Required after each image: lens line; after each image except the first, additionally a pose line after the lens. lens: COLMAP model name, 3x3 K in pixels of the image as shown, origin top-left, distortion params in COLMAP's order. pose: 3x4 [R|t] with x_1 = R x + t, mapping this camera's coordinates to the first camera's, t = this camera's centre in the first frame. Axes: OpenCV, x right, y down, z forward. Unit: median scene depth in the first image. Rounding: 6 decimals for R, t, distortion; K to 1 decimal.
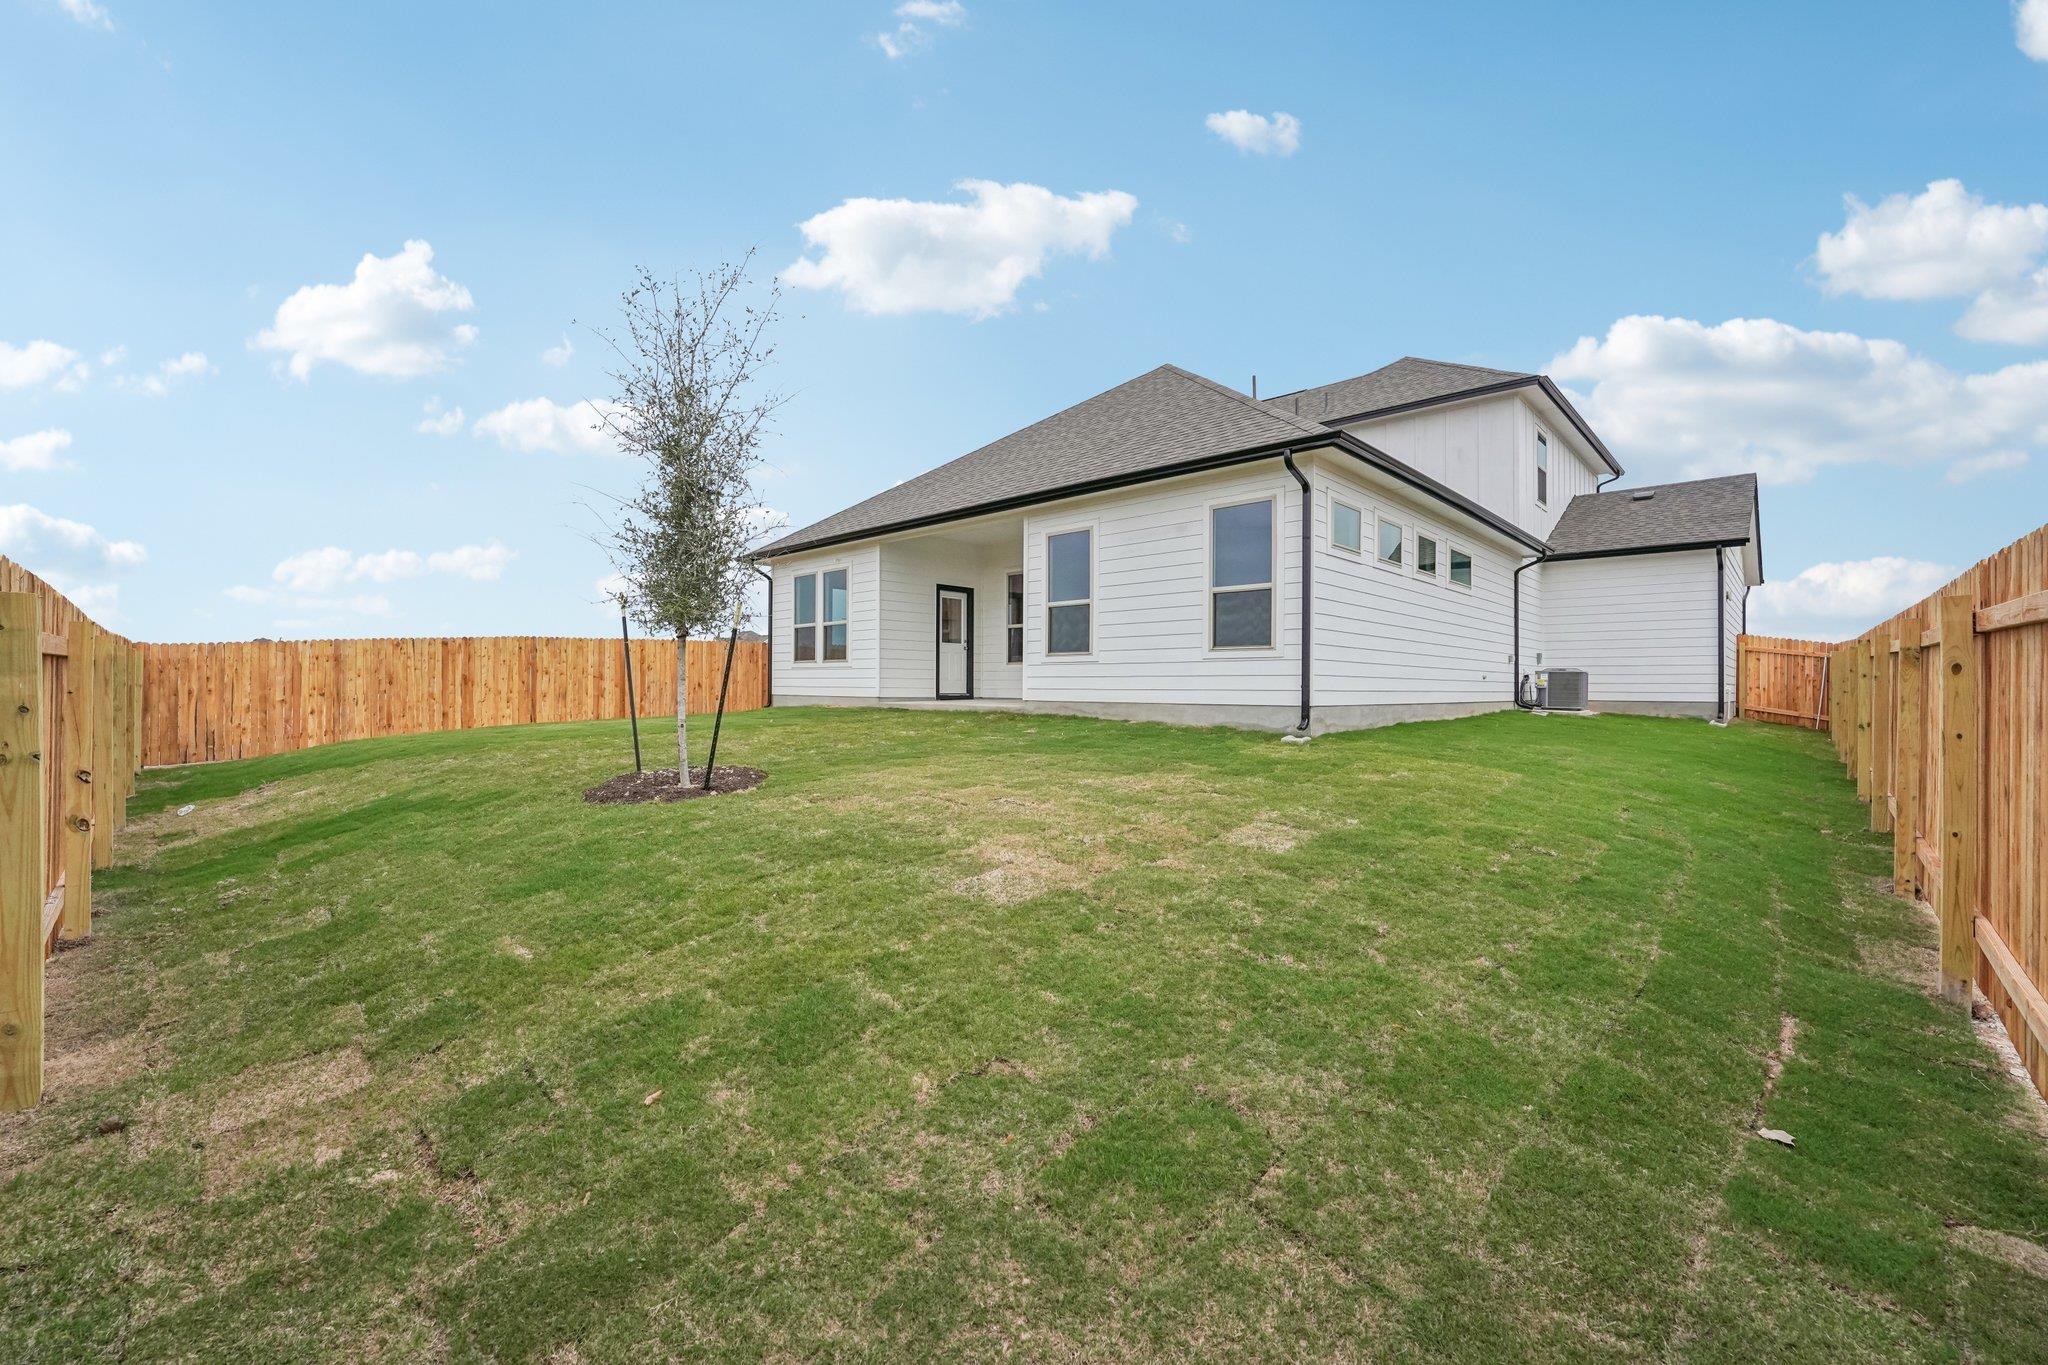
lens RADIAL K [[840.9, 0, 1031.0], [0, 840.9, 678.1], [0, 0, 1]] dist [-0.027462, 0.001220]
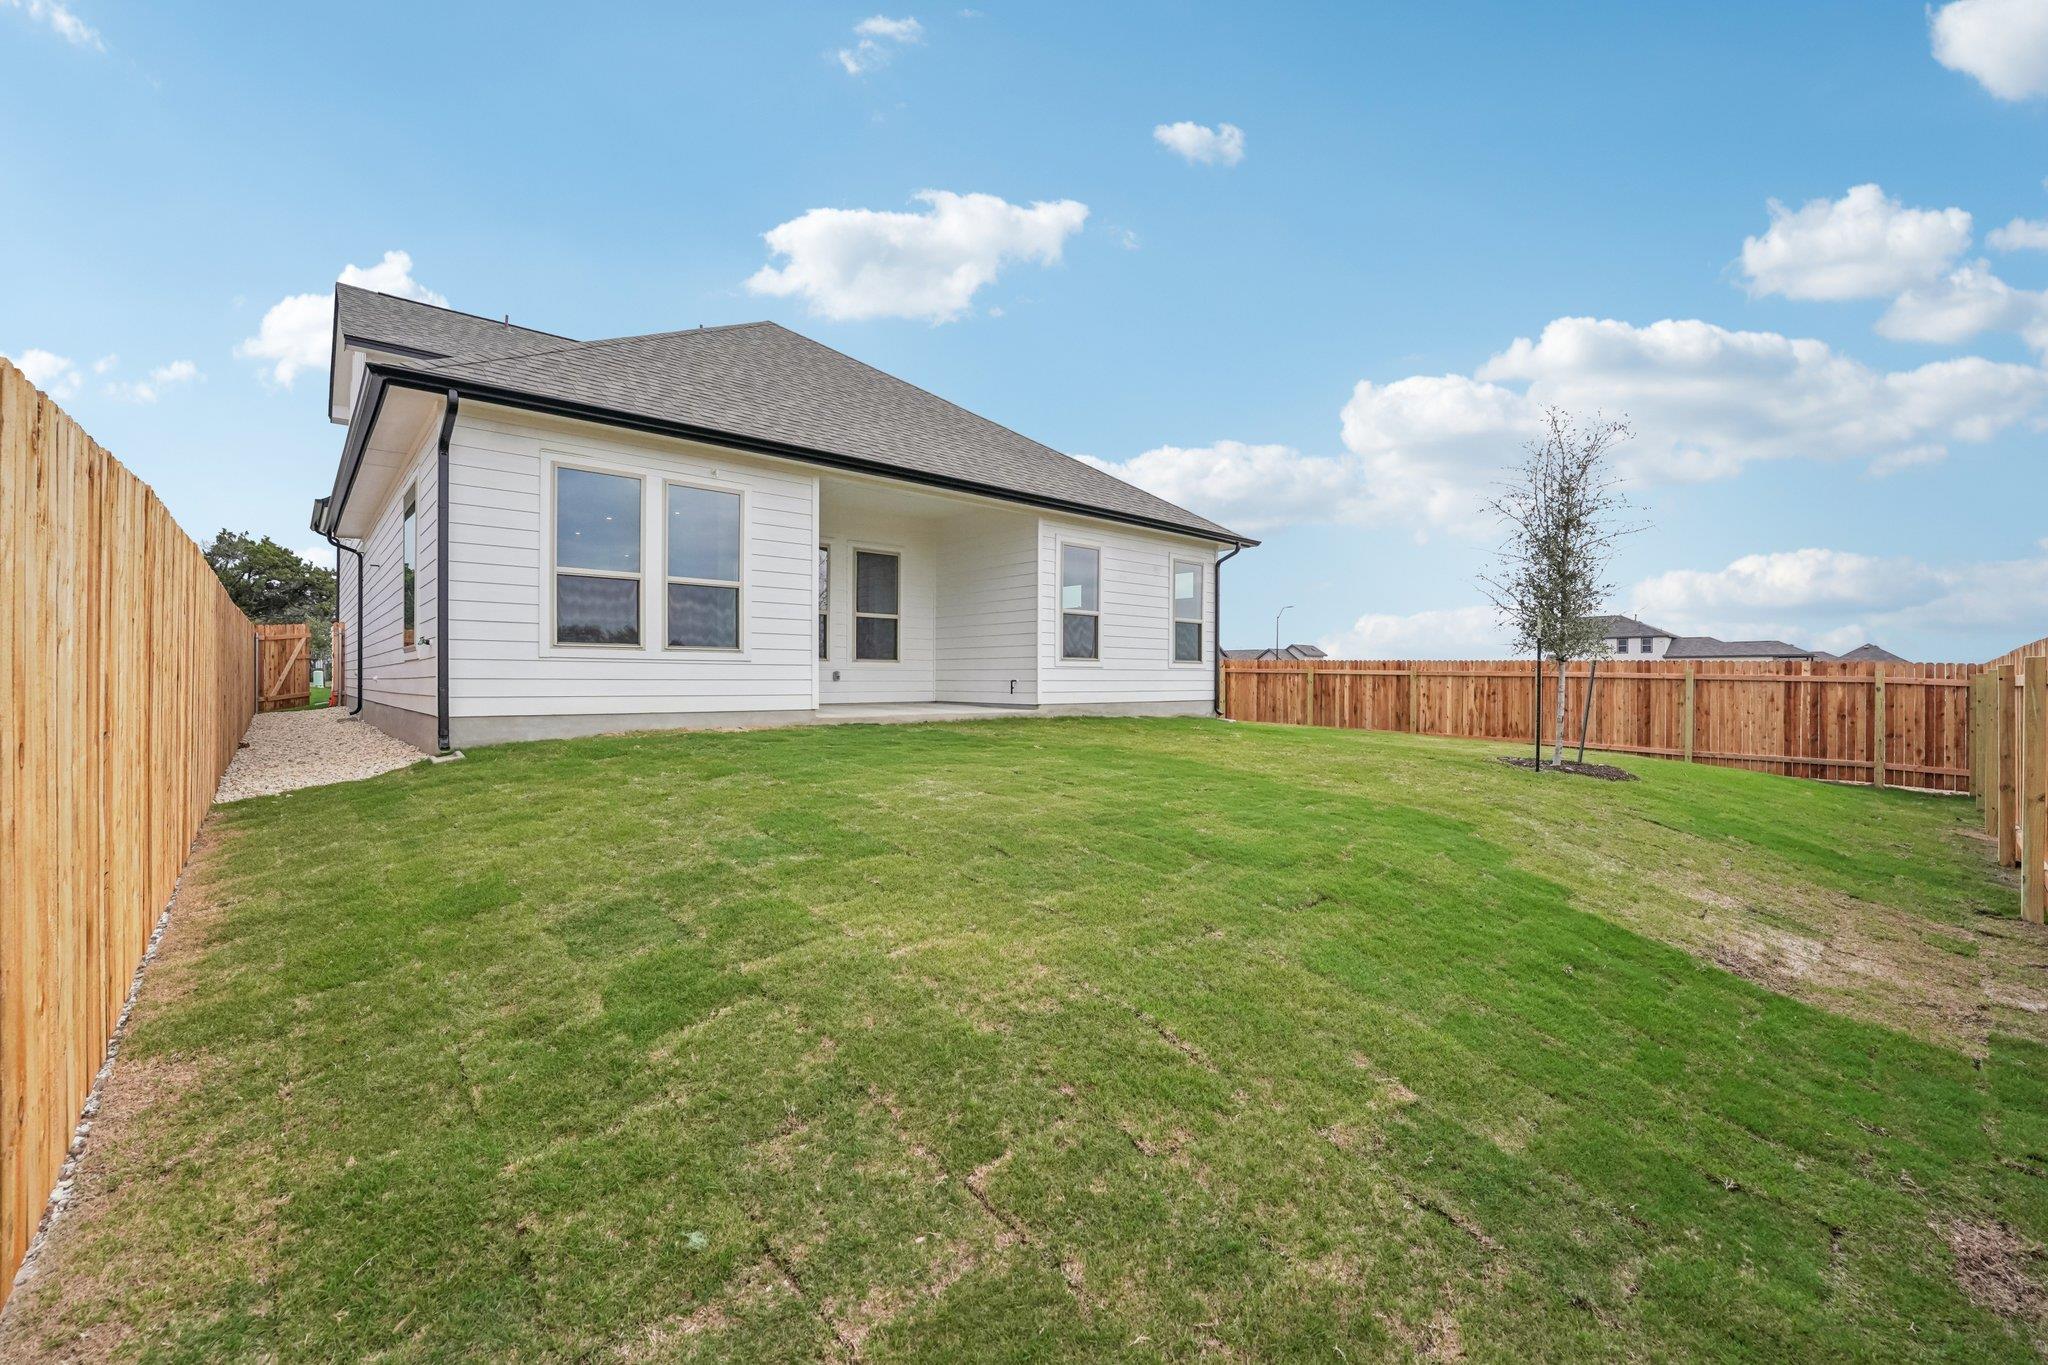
lens RADIAL K [[840.9, 0, 1031.9], [0, 840.9, 683.7], [0, 0, 1]] dist [-0.027462, 0.001220]
pose [[0.060897, 0.002334, 0.998141, -0.898321], [-0.001309, 0.999997, -0.002259, 0.004378], [-0.998143, -0.001169, 0.060900, 0.869323]]
